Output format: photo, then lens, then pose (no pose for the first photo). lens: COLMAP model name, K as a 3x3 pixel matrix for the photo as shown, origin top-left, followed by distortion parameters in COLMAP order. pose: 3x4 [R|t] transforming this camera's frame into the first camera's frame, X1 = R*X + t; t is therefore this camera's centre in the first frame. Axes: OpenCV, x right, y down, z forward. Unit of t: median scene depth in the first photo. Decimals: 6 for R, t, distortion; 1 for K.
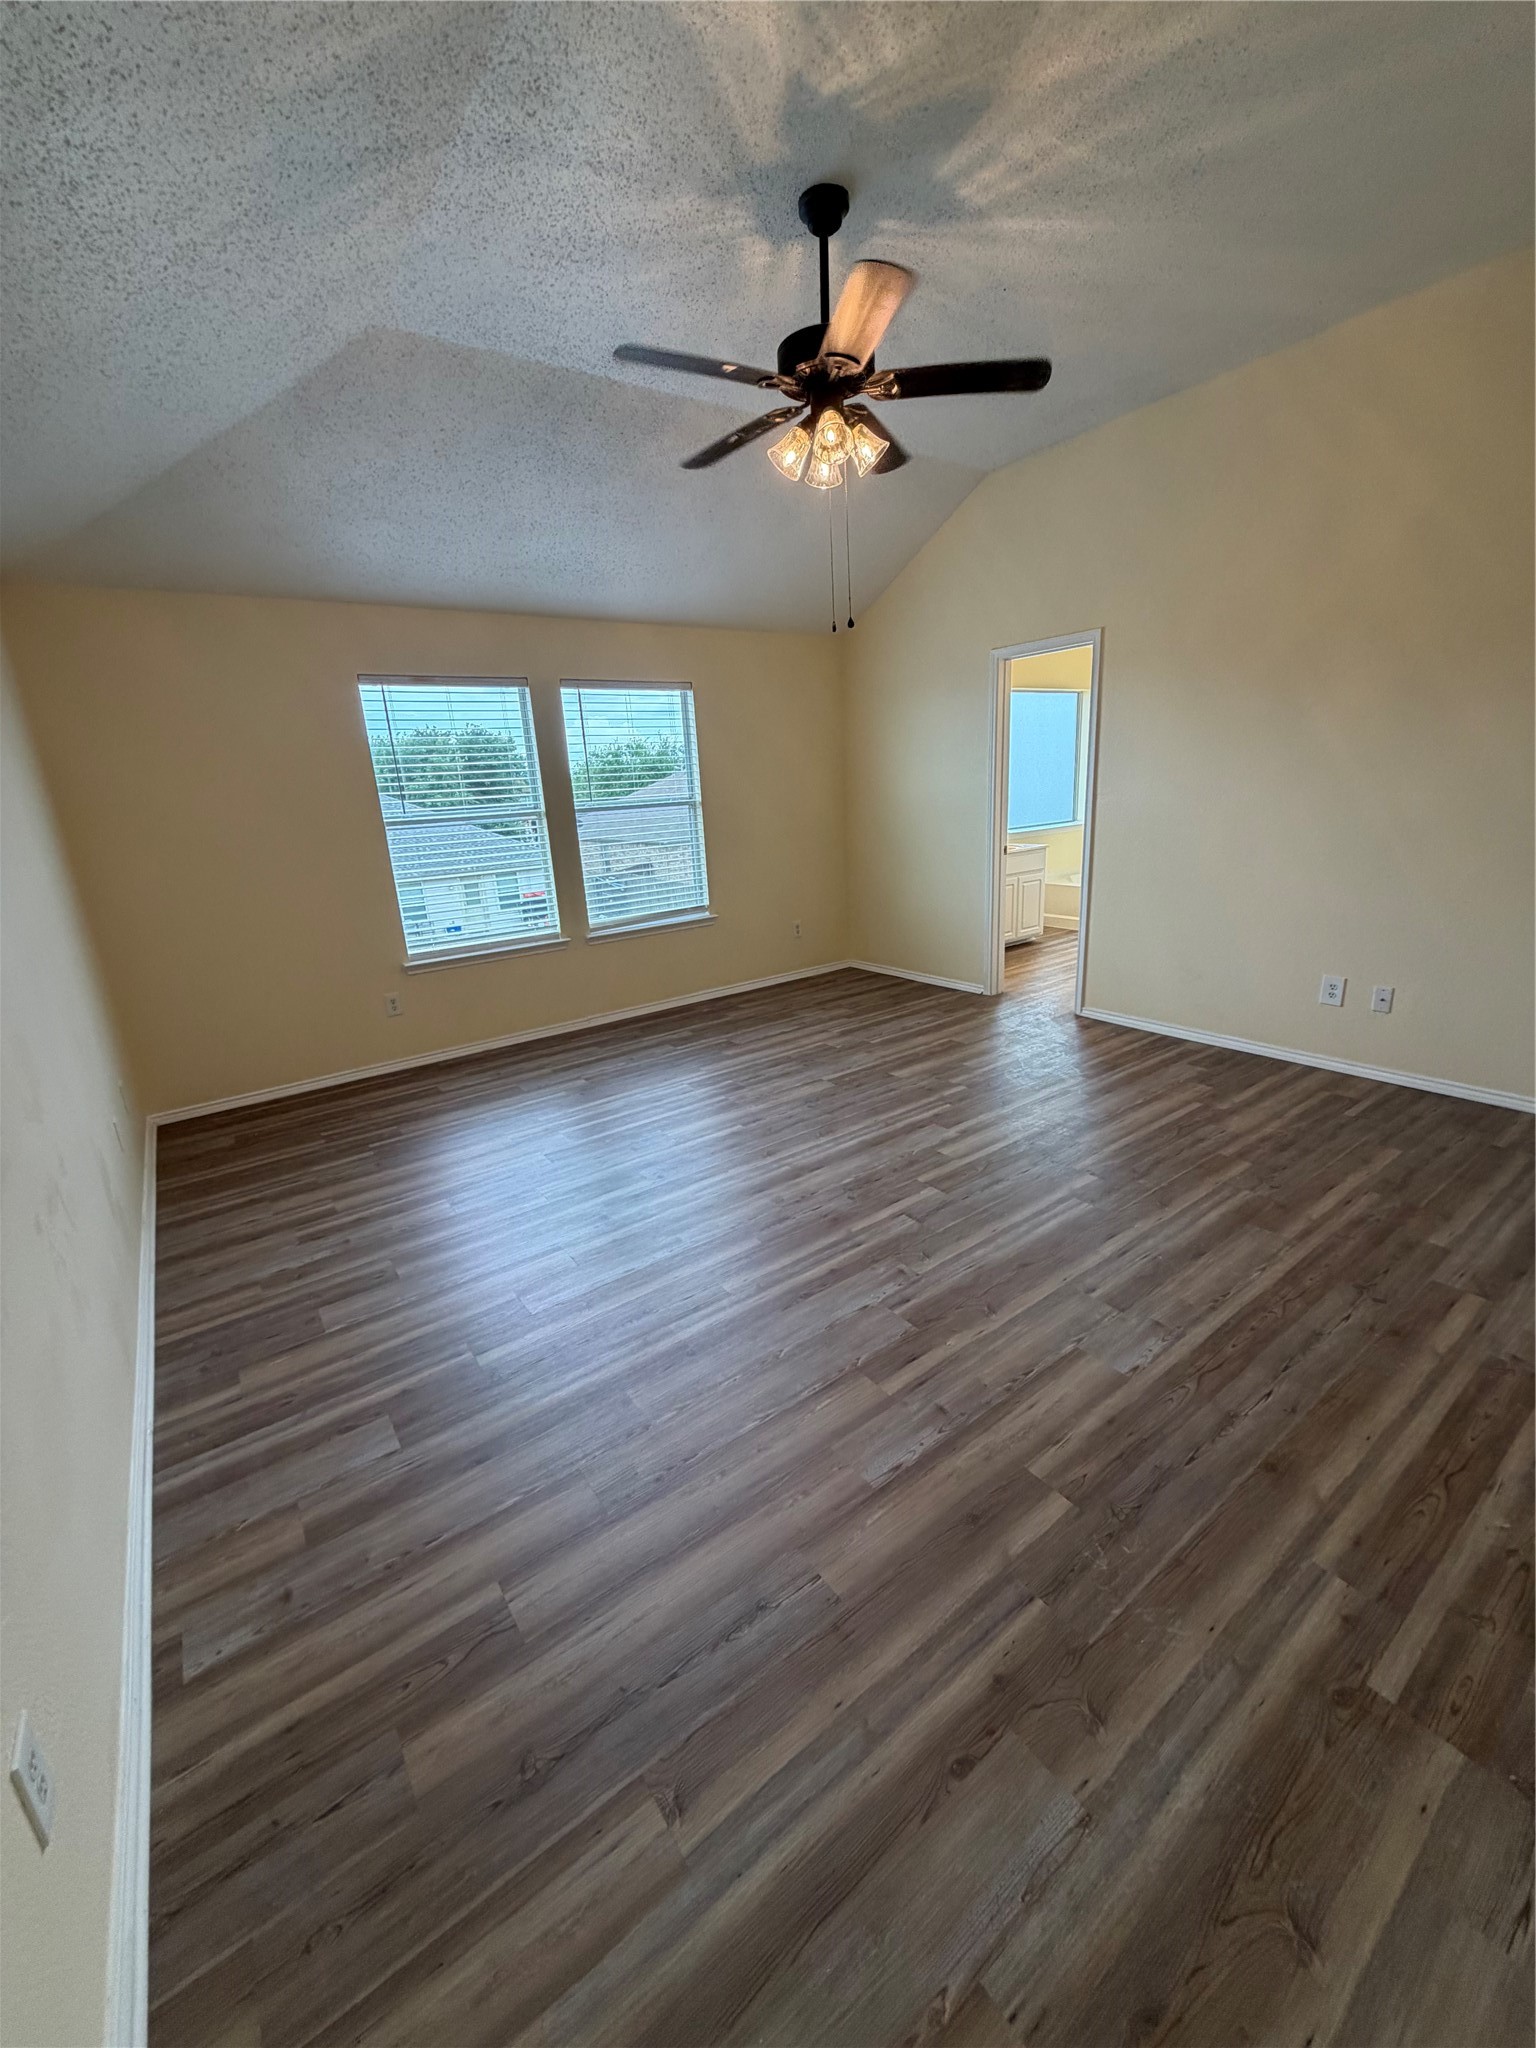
lens RADIAL K [[817.6, 0, 772.4], [0, 817.6, 1028.3], [0, 0, 1]] dist [0.002109, 0.000182]
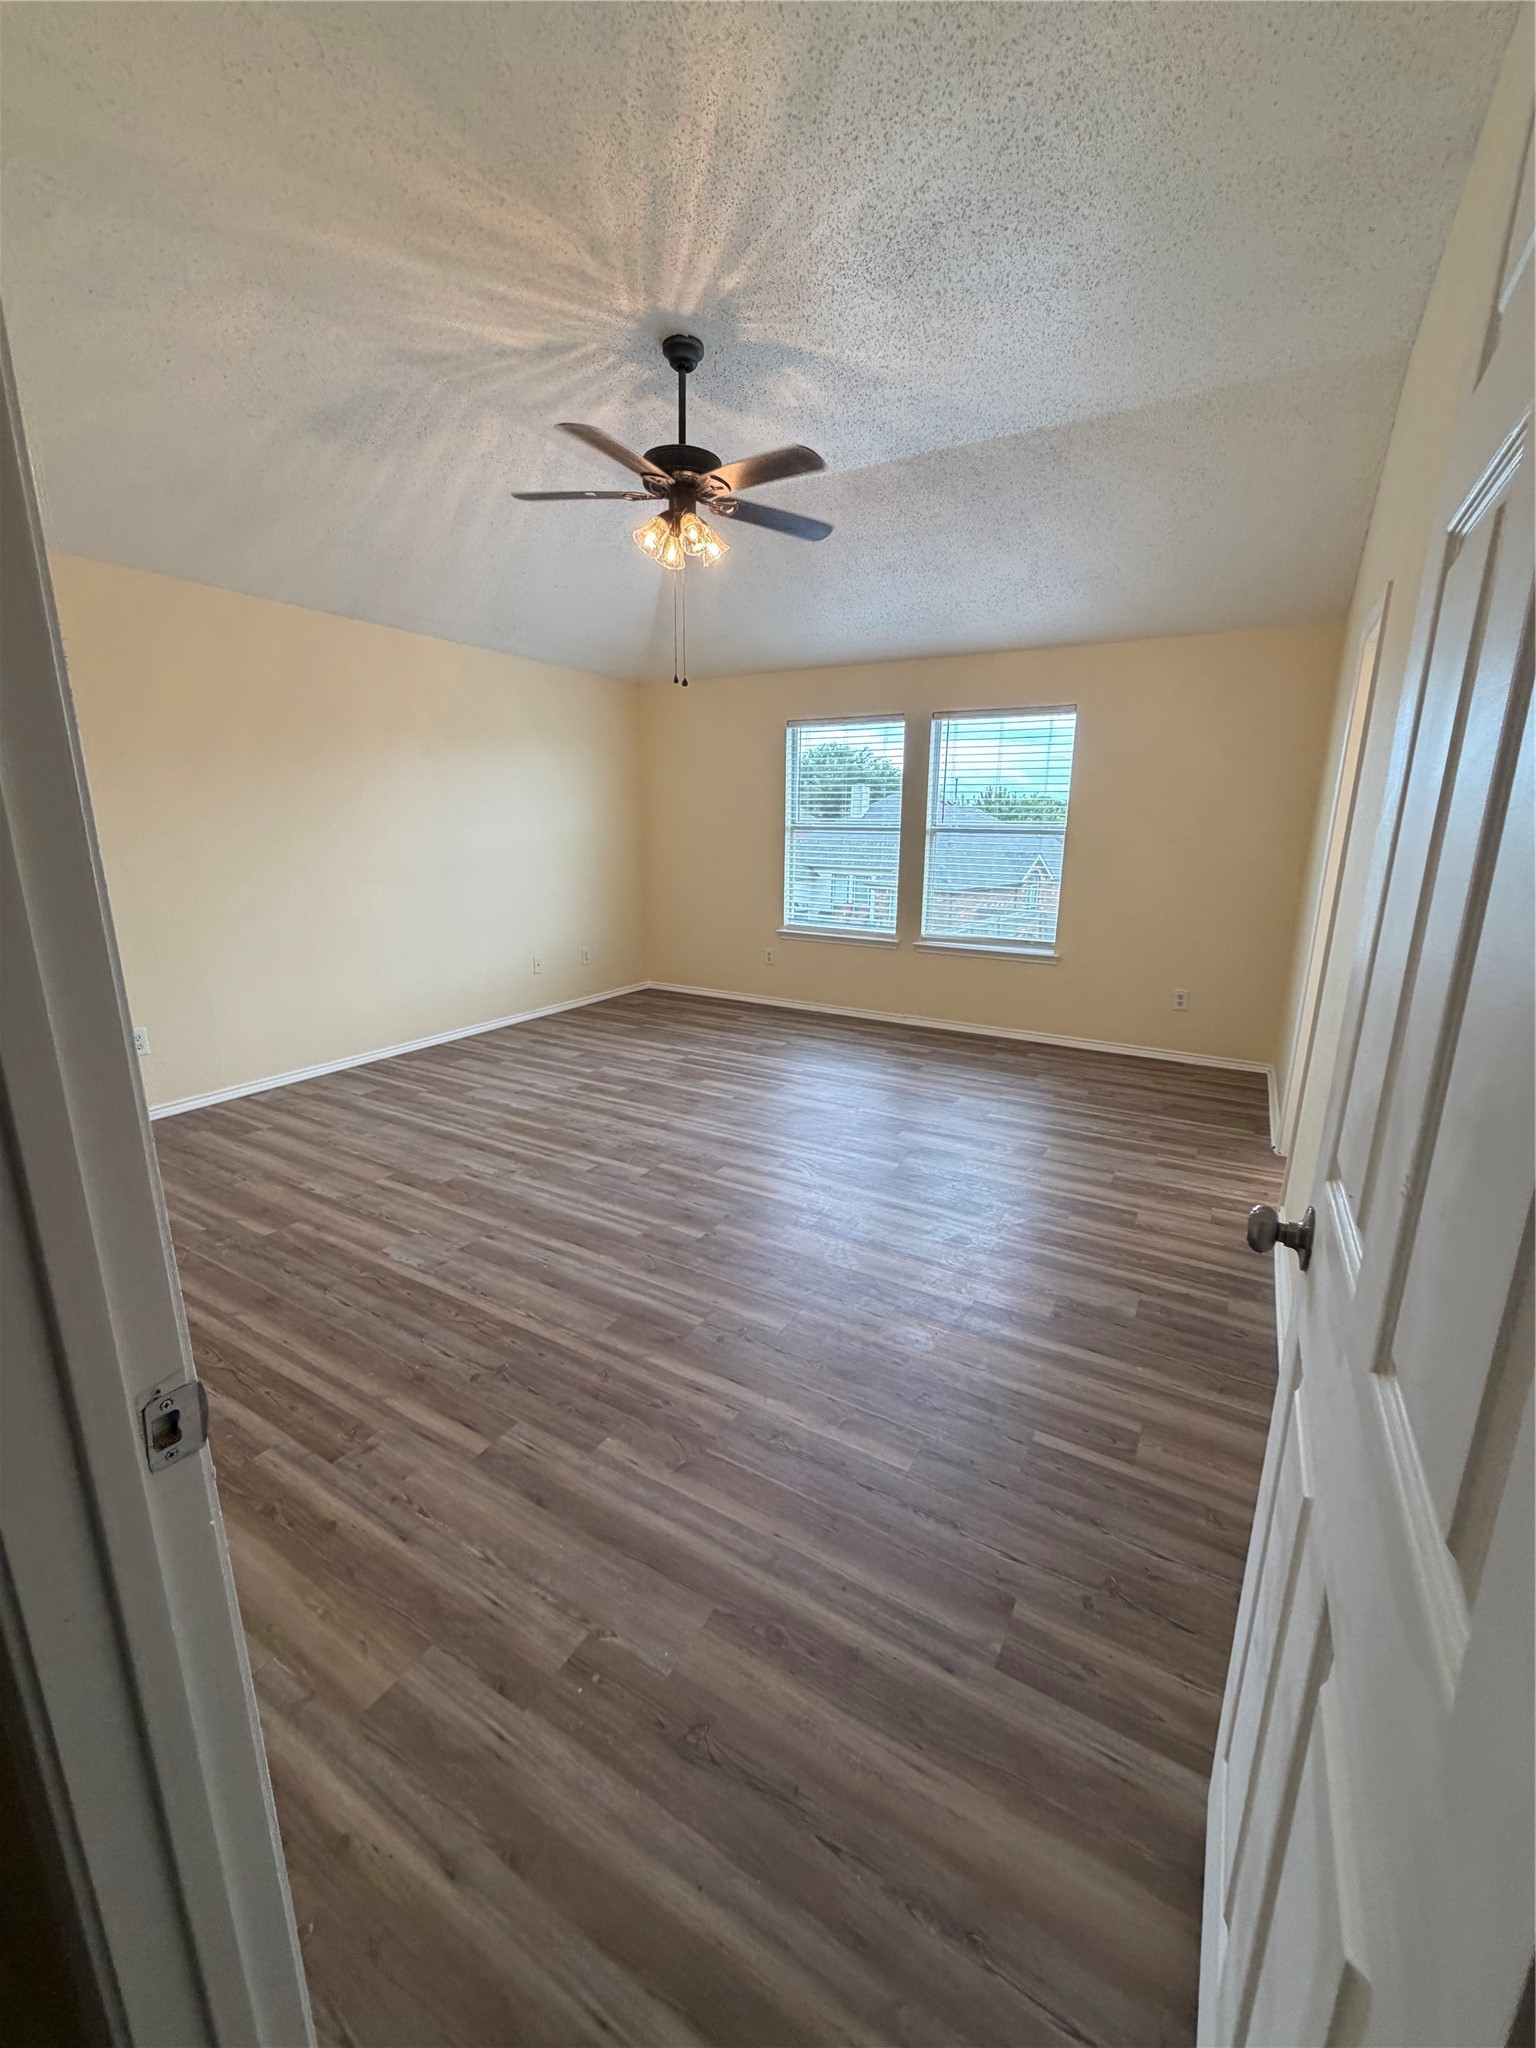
lens RADIAL K [[817.6, 0, 749.1], [0, 817.6, 1010.9], [0, 0, 1]] dist [0.002109, 0.000182]
pose [[0.387840, 0.268791, -0.881664, 0.871077], [-0.297491, 0.941848, 0.156274, -0.168237], [0.872399, 0.201678, 0.445249, 0.425589]]
